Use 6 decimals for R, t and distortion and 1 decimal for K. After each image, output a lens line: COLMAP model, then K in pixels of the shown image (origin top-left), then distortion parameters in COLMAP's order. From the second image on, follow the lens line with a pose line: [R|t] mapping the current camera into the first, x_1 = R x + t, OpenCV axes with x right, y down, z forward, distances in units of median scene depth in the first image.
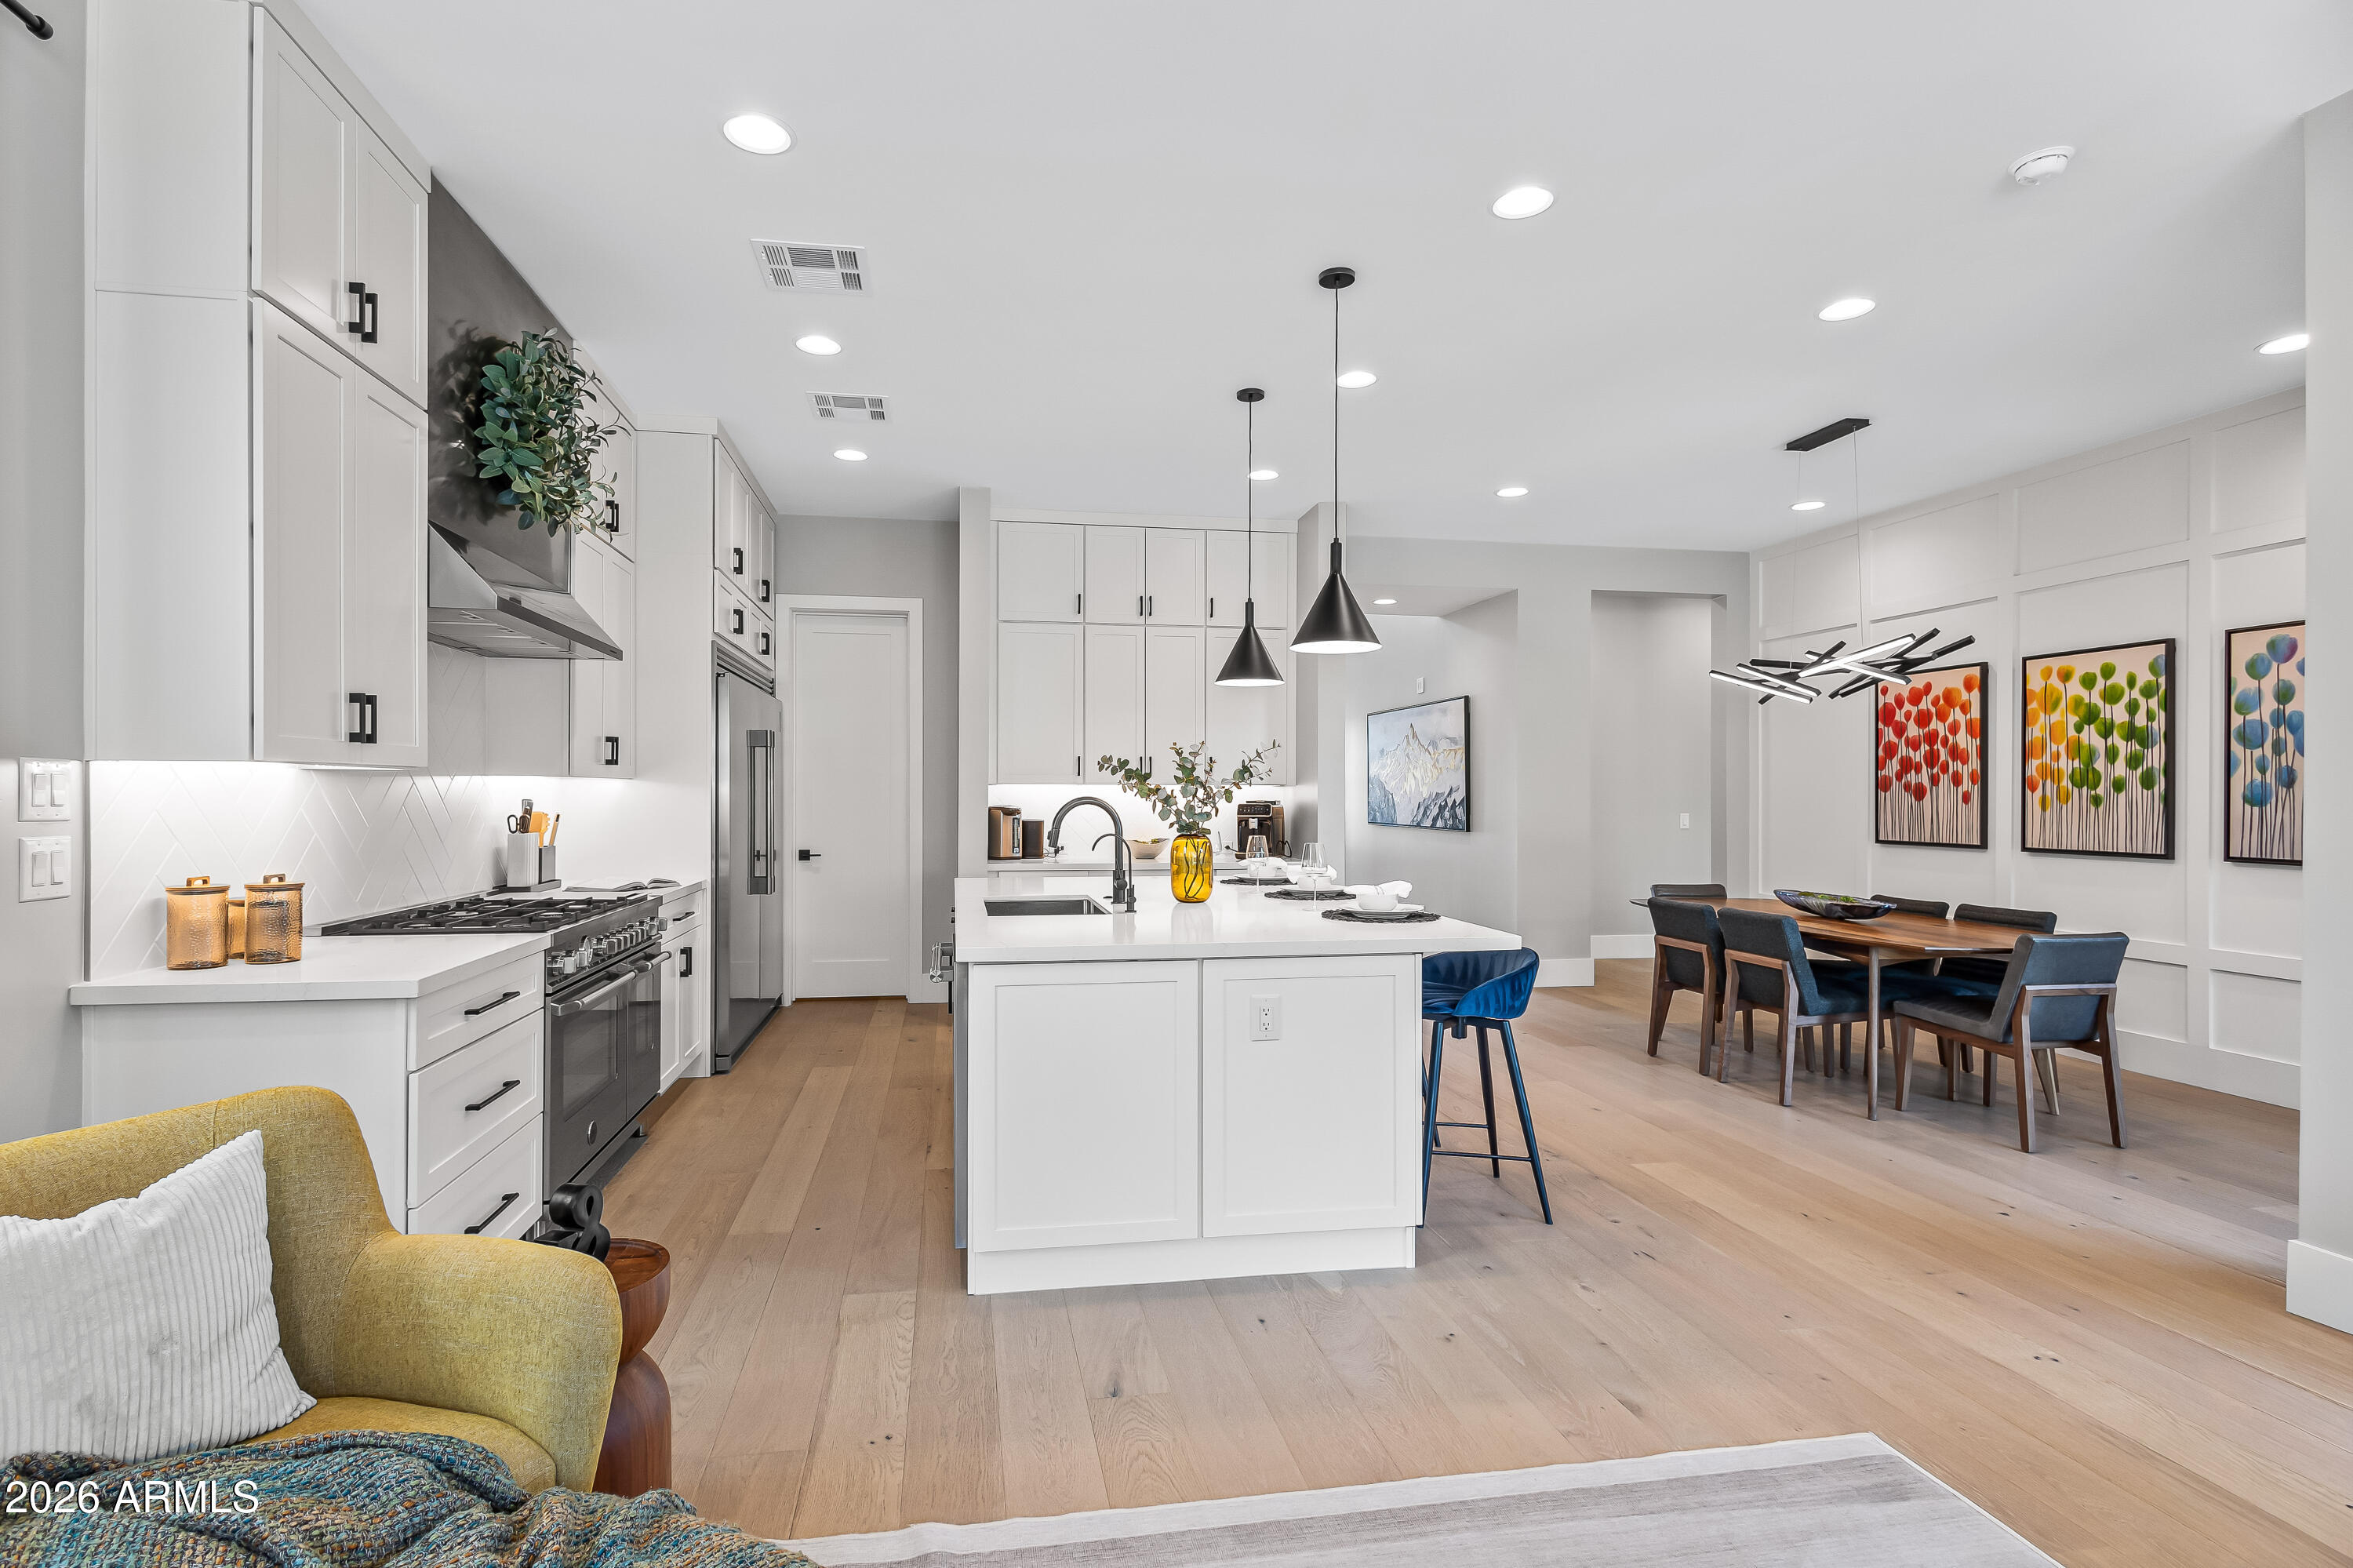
lens RADIAL K [[1110.6, 0, 1166.5], [0, 1110.6, 791.4], [0, 0, 1]] dist [0.008240, 0.000196]
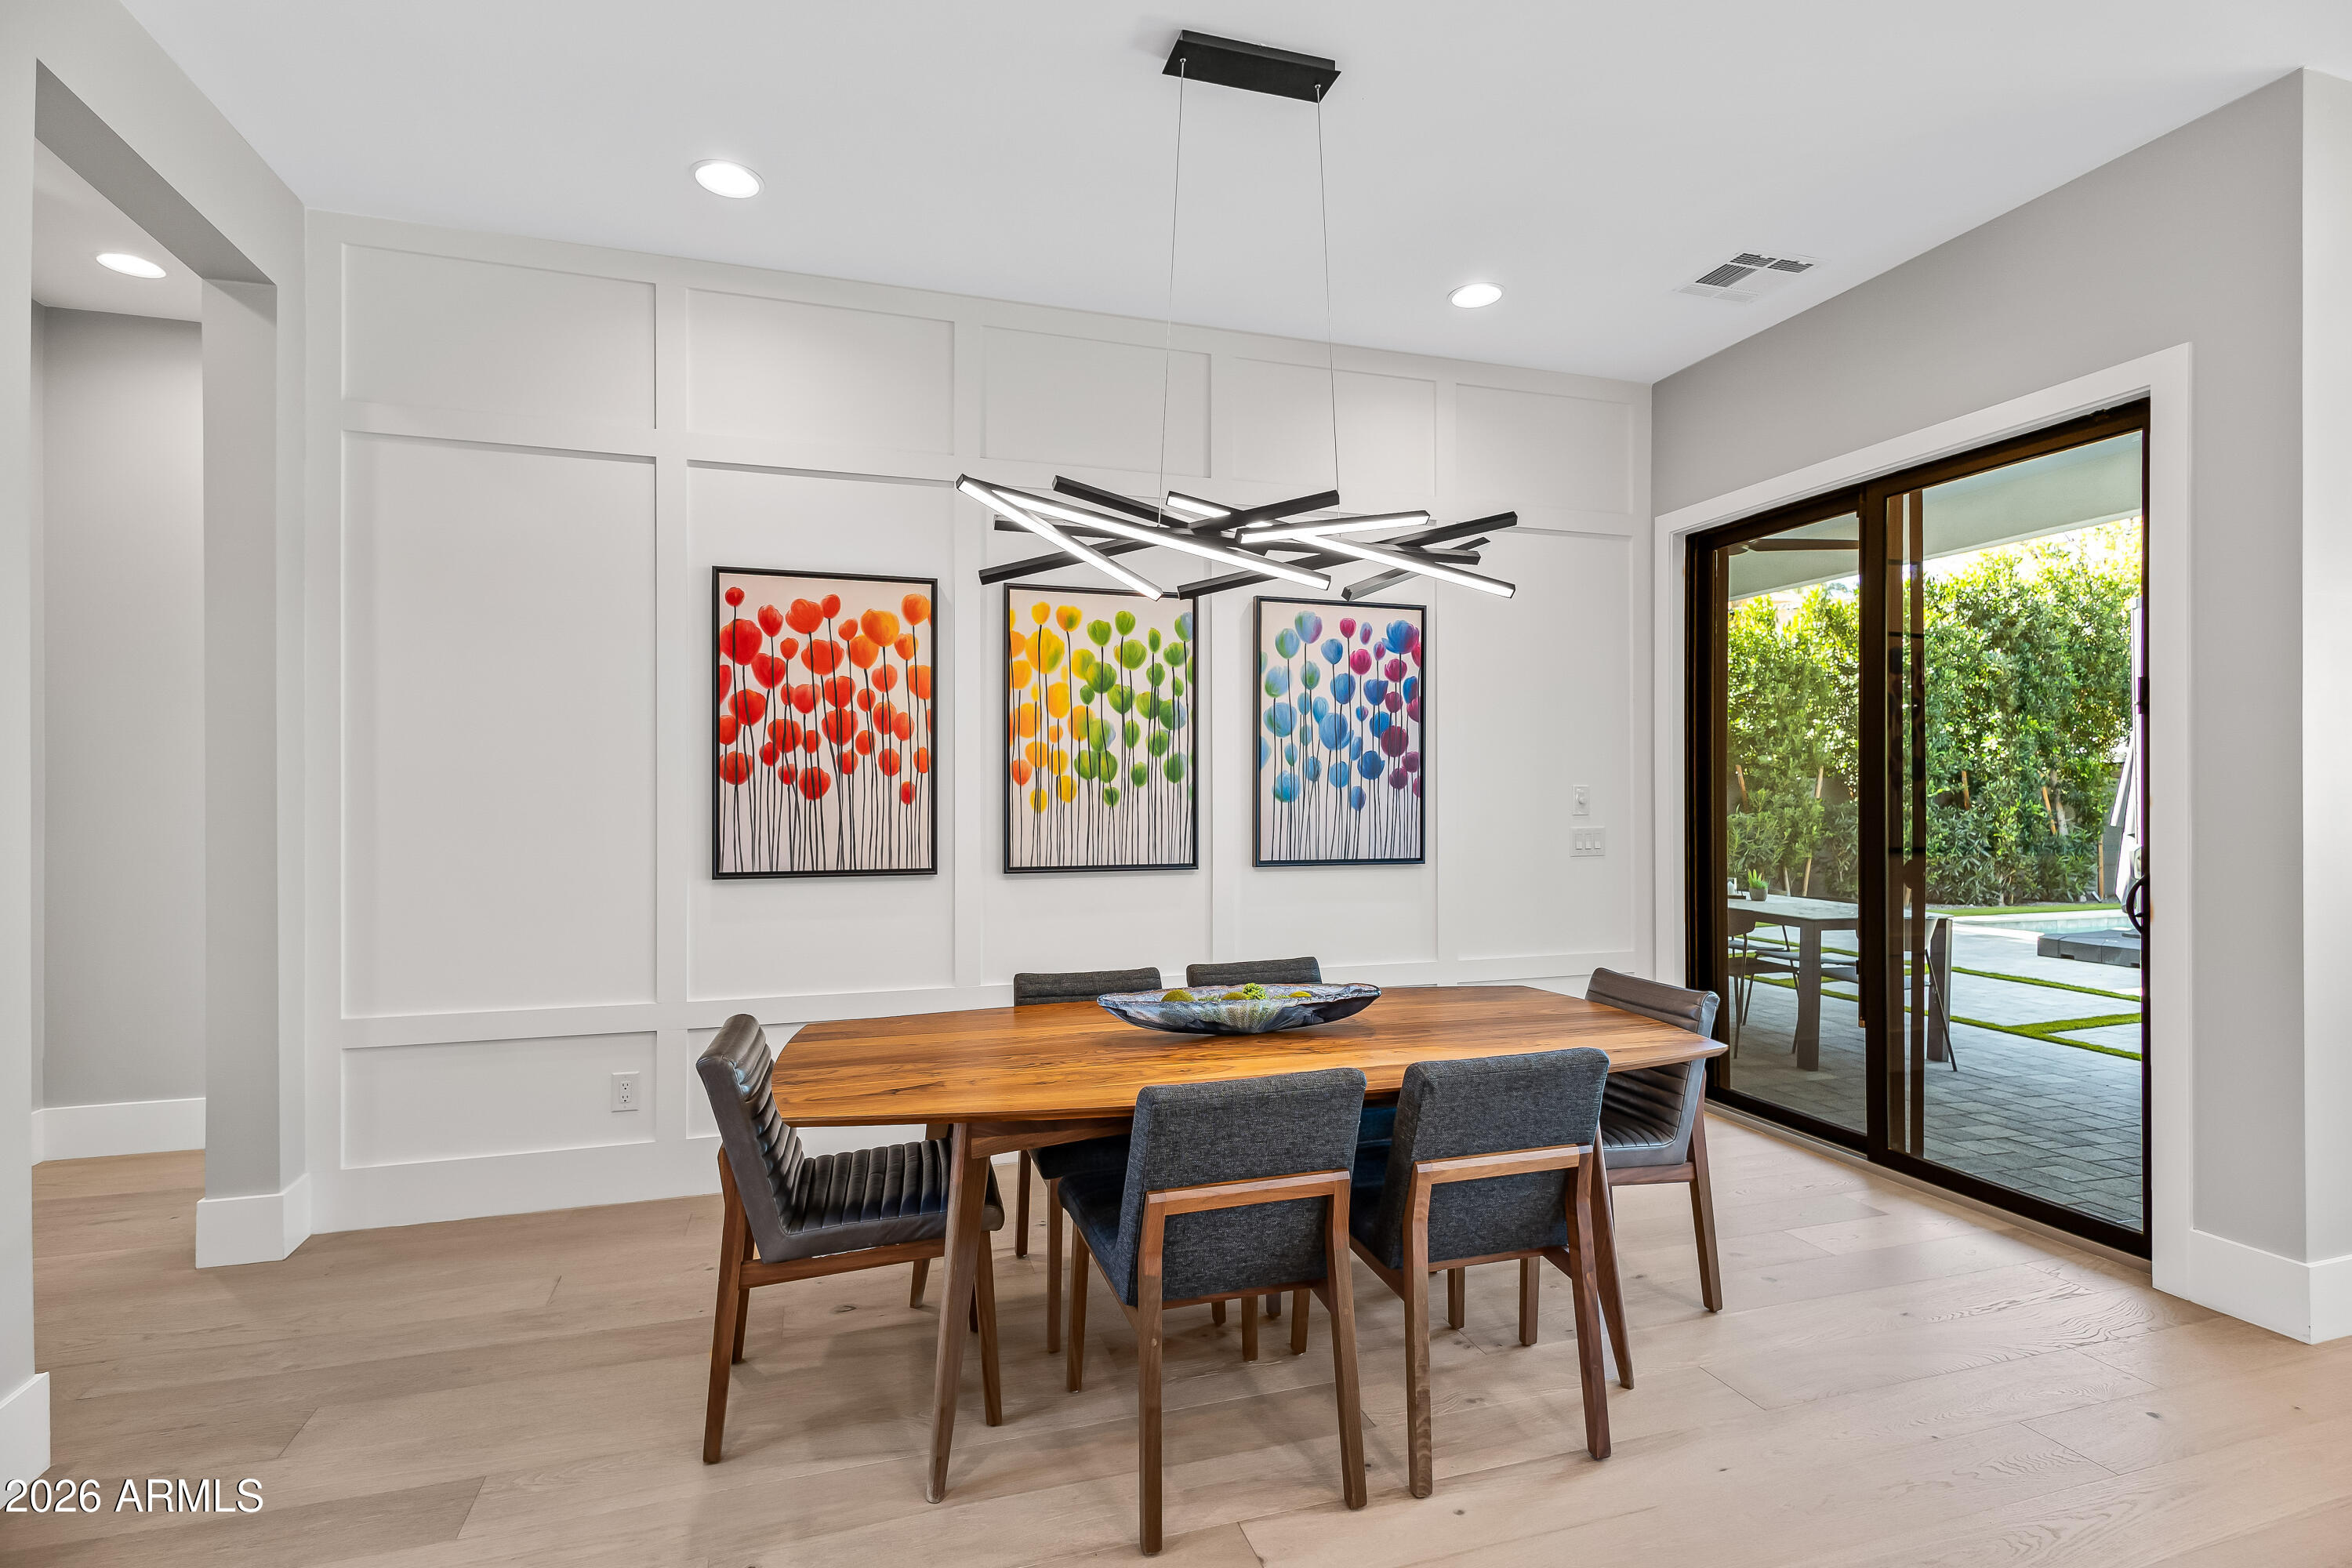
lens RADIAL K [[1110.1, 0, 1169.1], [0, 1110.1, 791.5], [0, 0, 1]] dist [0.008240, 0.000196]
pose [[-0.123830, 0.000046, 0.992303, 0.098279], [-0.001598, 0.999999, -0.000245, 0.004871], [-0.992302, -0.001616, -0.123829, 1.029907]]
